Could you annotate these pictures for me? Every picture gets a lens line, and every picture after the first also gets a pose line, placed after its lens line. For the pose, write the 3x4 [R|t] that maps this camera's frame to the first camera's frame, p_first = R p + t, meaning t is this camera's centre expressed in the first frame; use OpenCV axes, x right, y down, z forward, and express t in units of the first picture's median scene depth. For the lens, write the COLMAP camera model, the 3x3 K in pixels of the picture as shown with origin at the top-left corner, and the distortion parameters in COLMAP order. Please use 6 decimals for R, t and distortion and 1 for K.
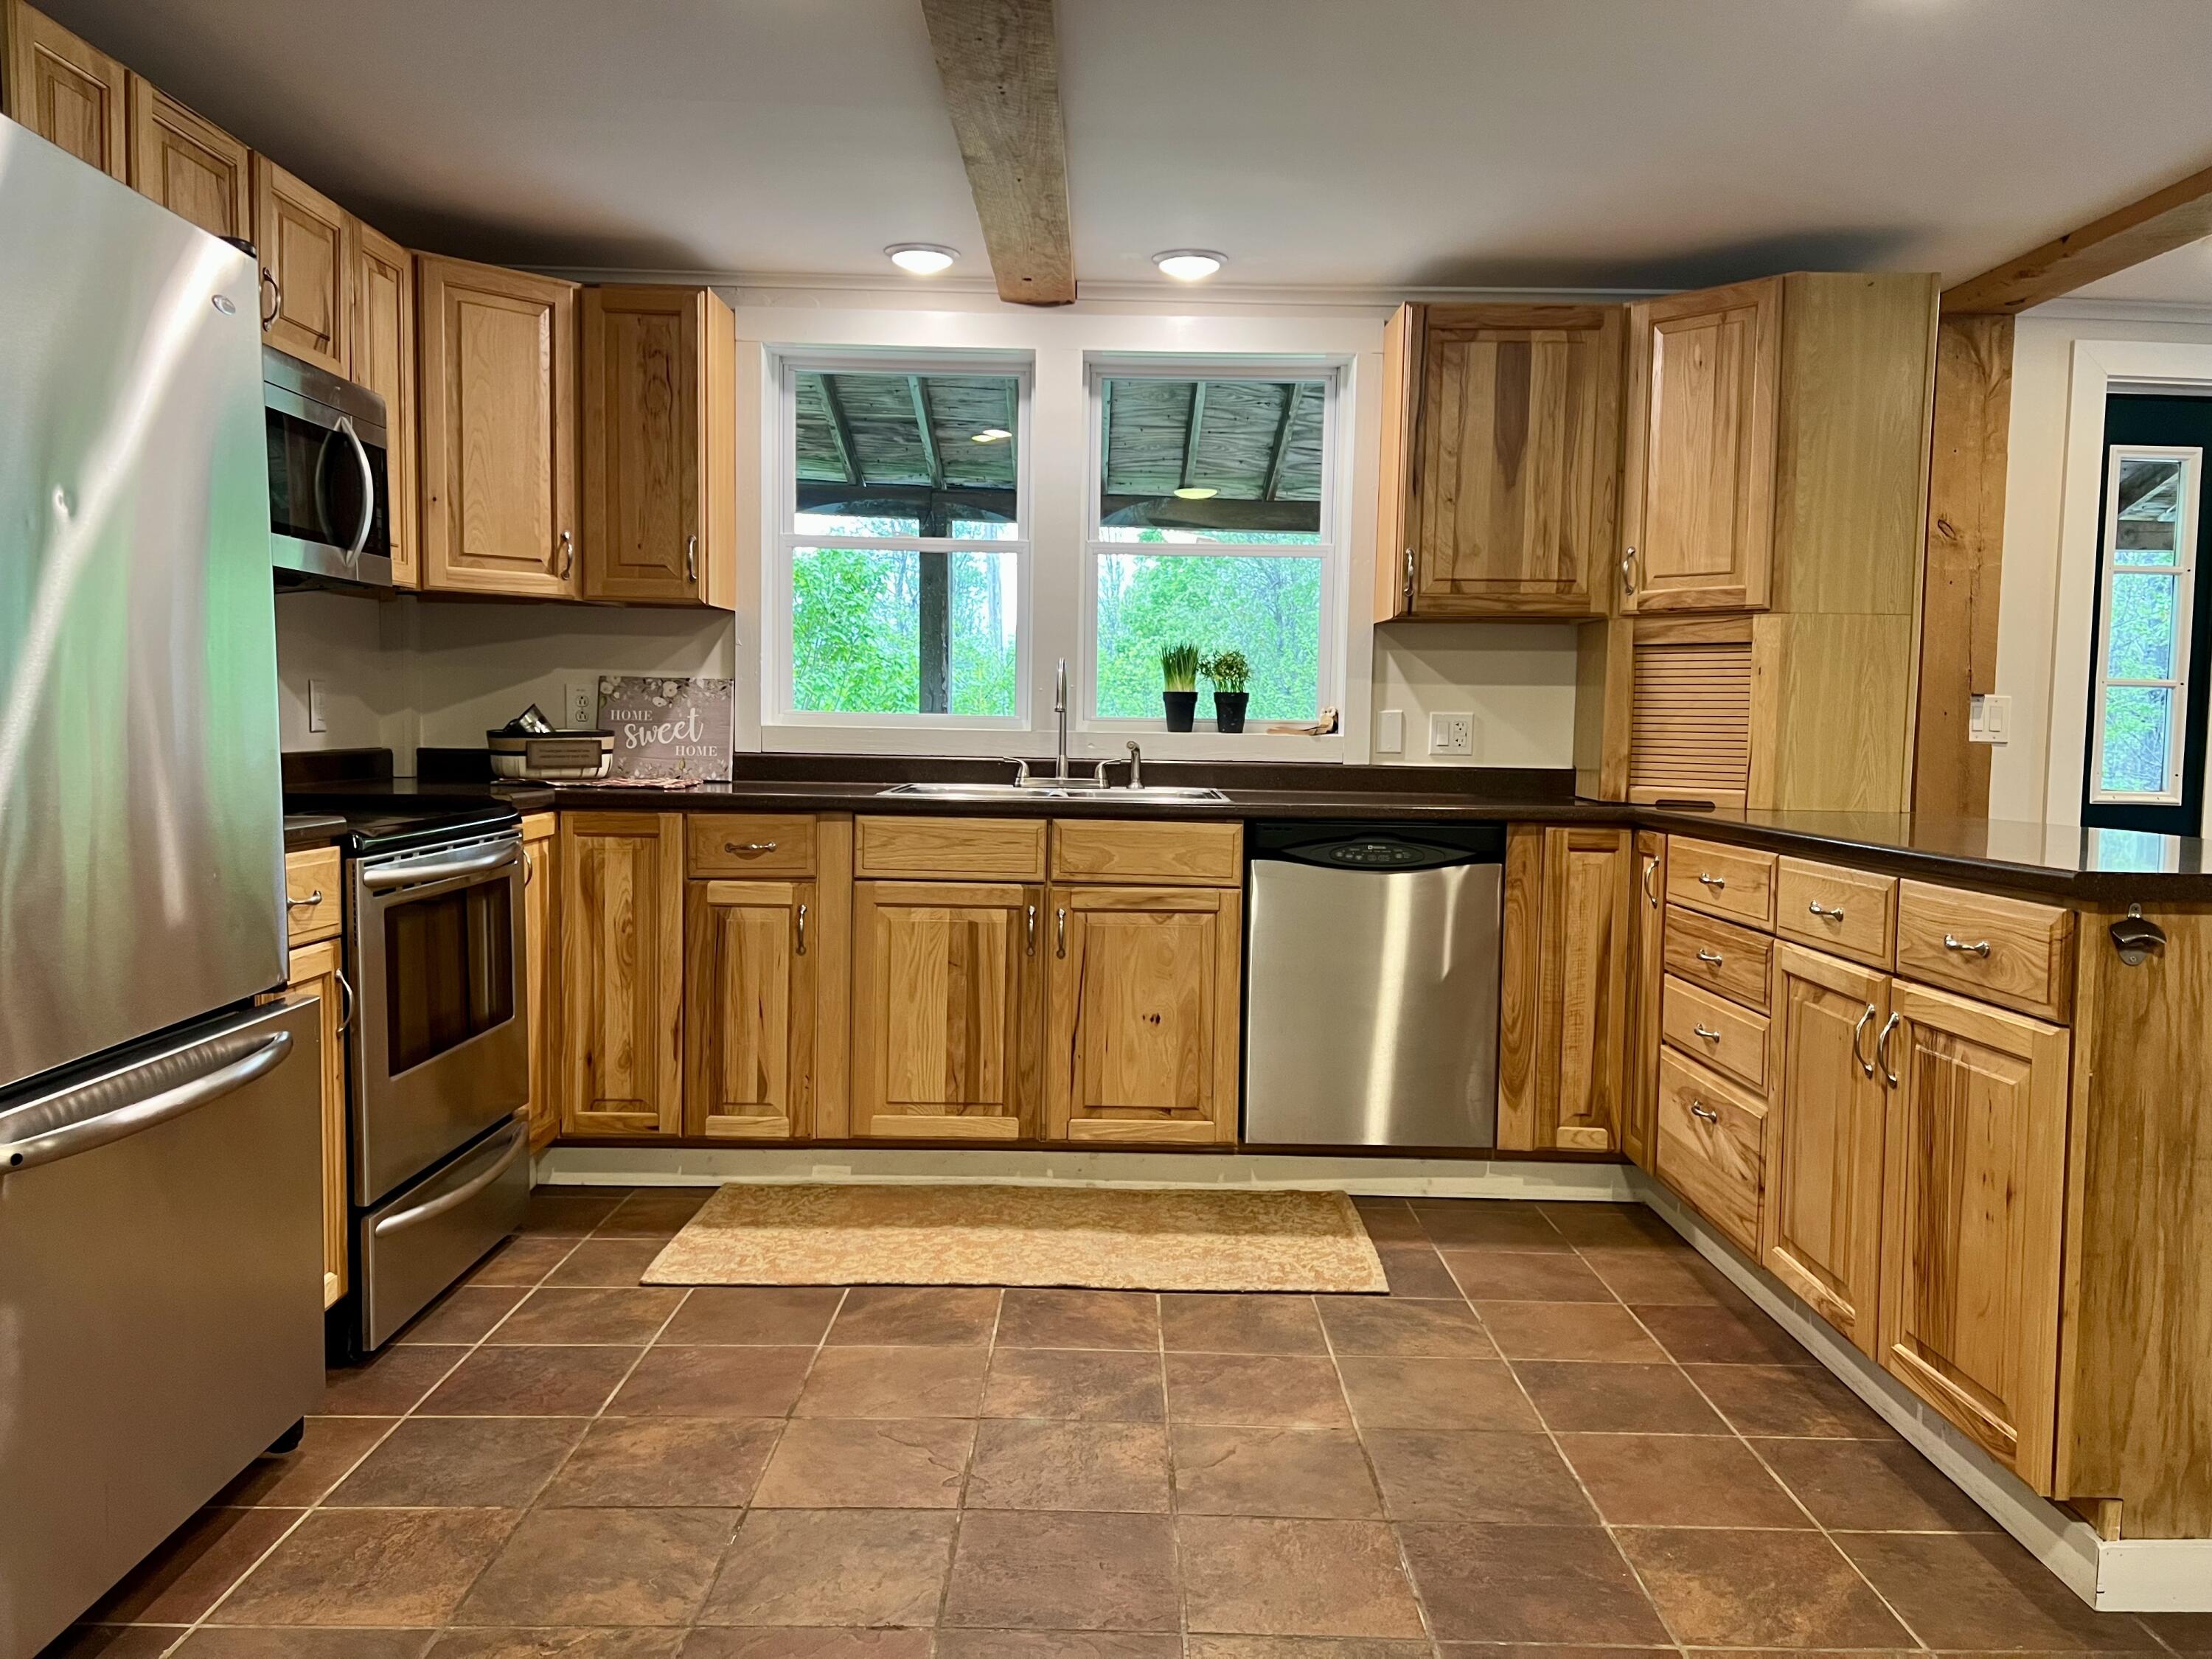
lens RADIAL K [[1642.1, 0, 1137.5], [0, 1642.1, 824.6], [0, 0, 1]] dist [0.098113, -0.136532]
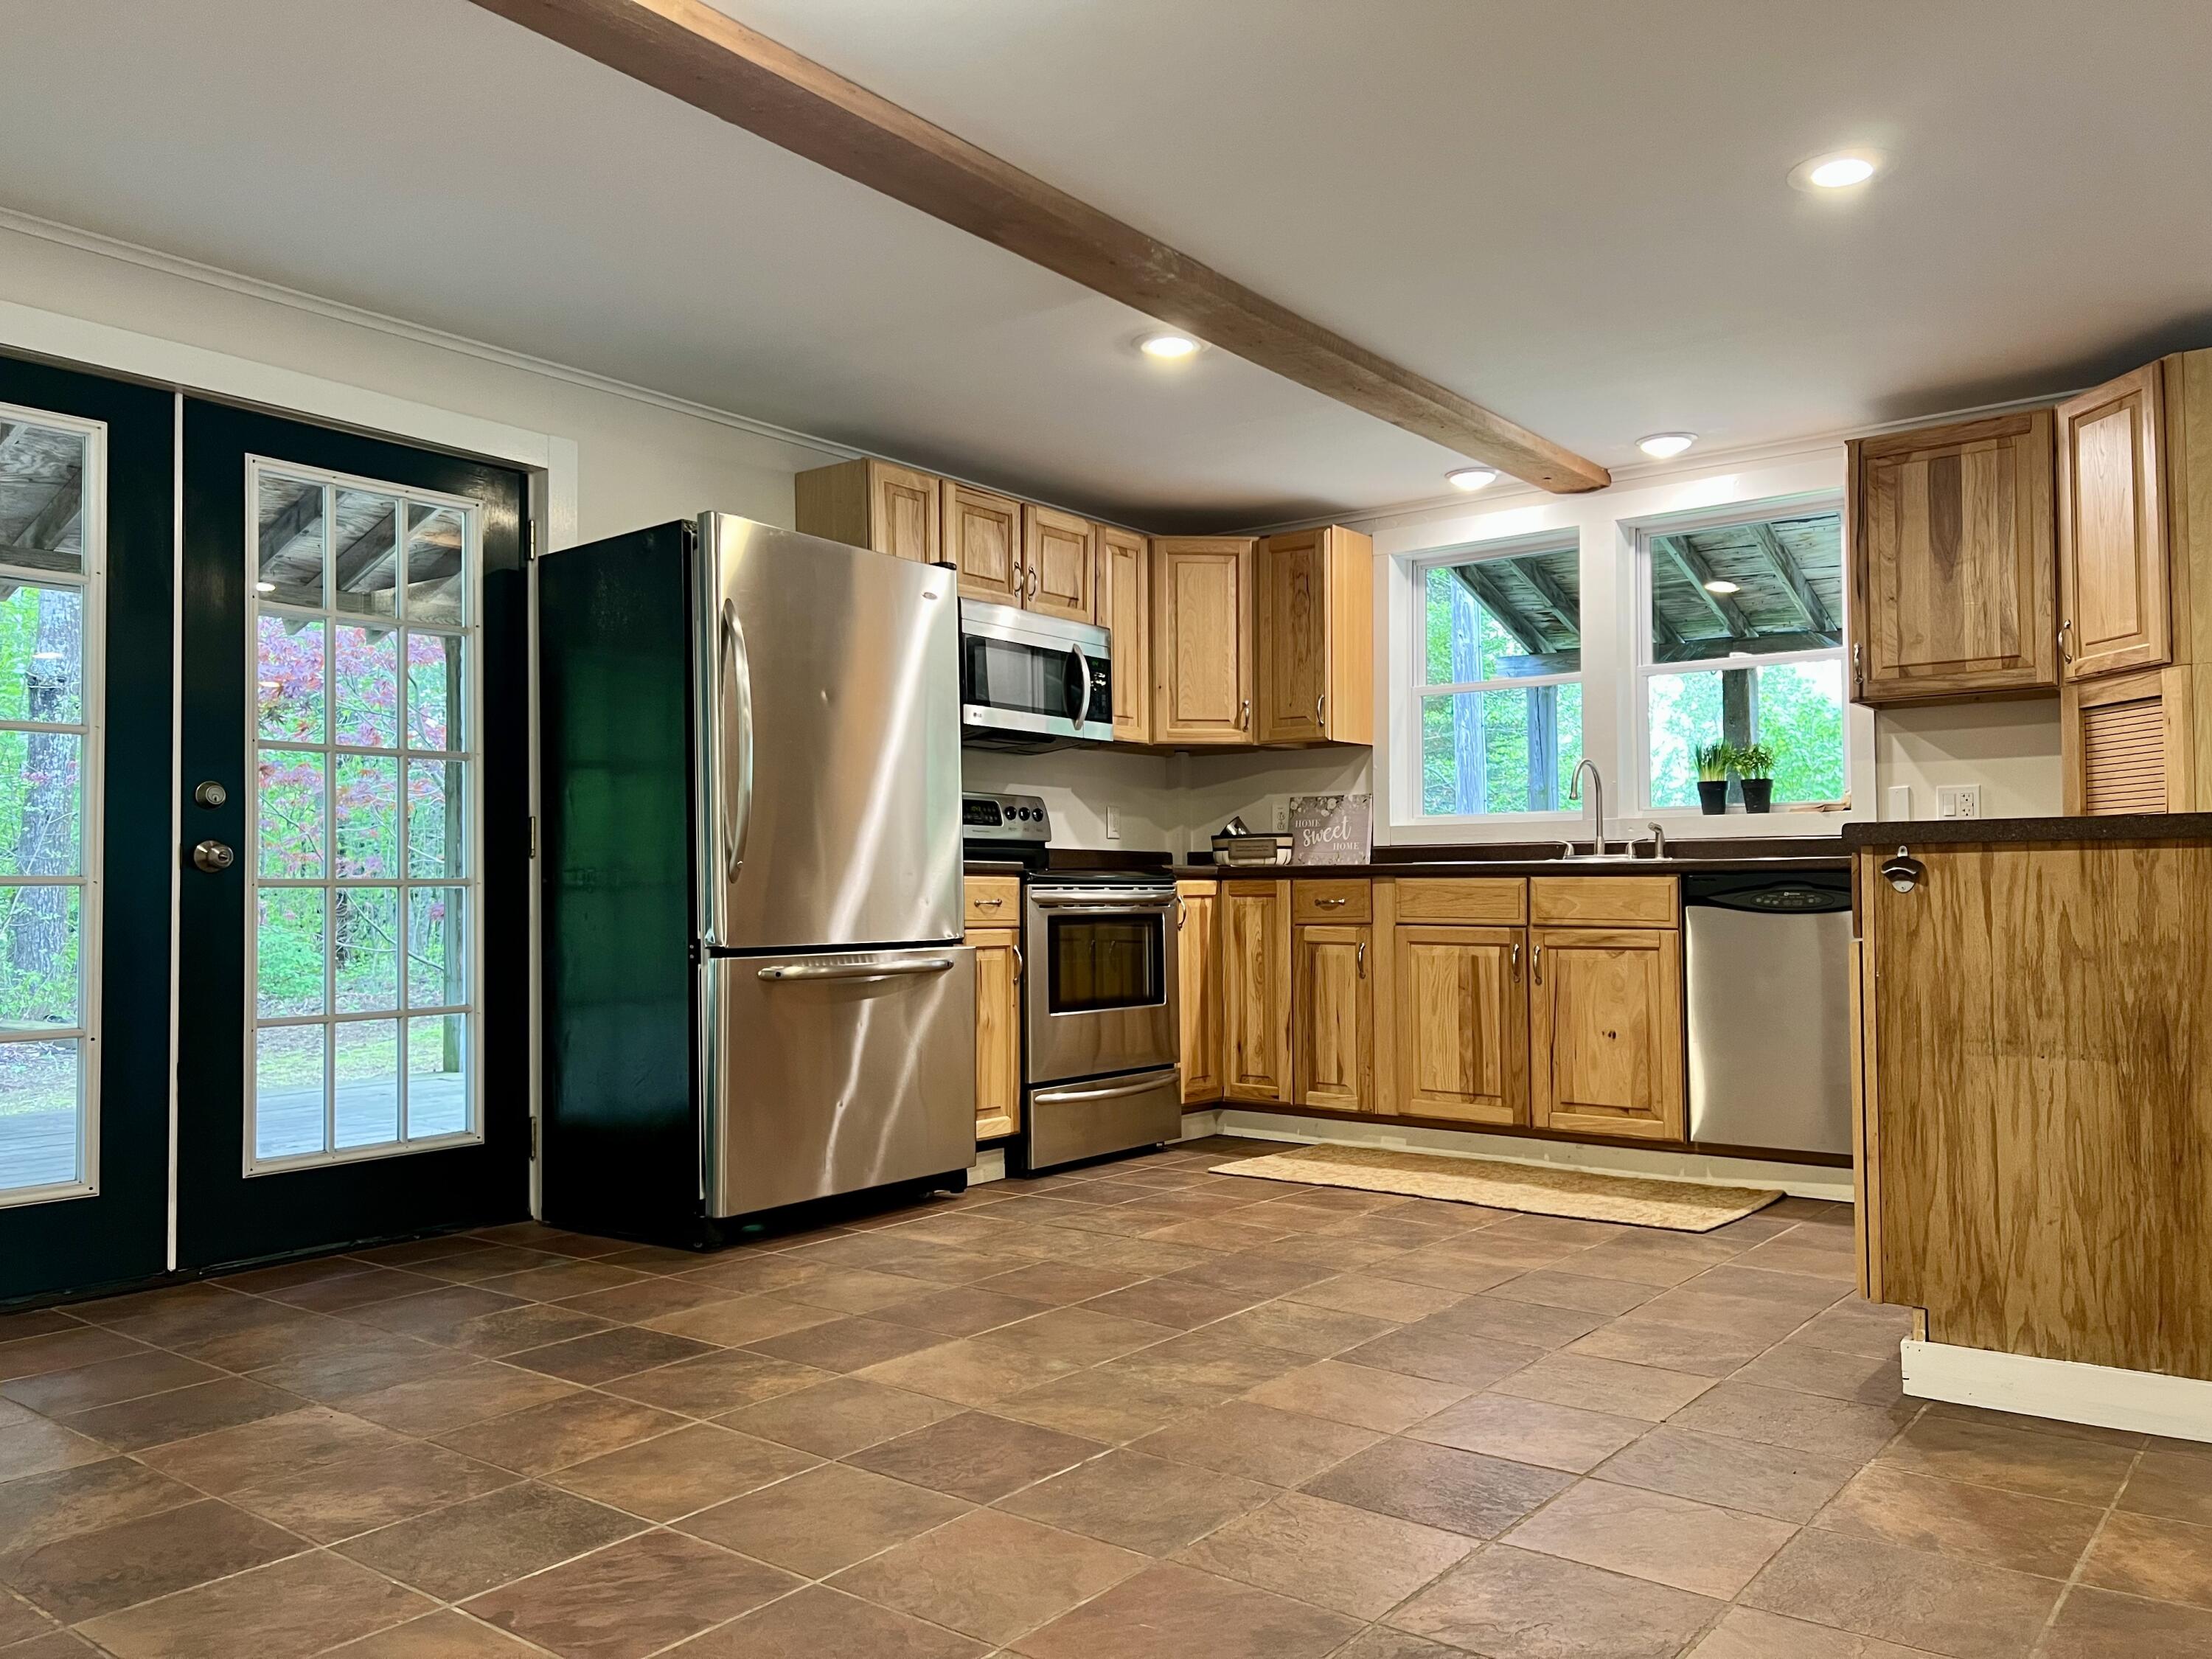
lens RADIAL K [[1642.1, 0, 1137.5], [0, 1642.1, 824.6], [0, 0, 1]] dist [0.098113, -0.136532]
pose [[0.793079, -0.047279, -0.607281, 0.499357], [-0.021138, 0.994246, -0.105010, 0.099250], [0.608752, 0.096118, 0.787517, -0.233166]]
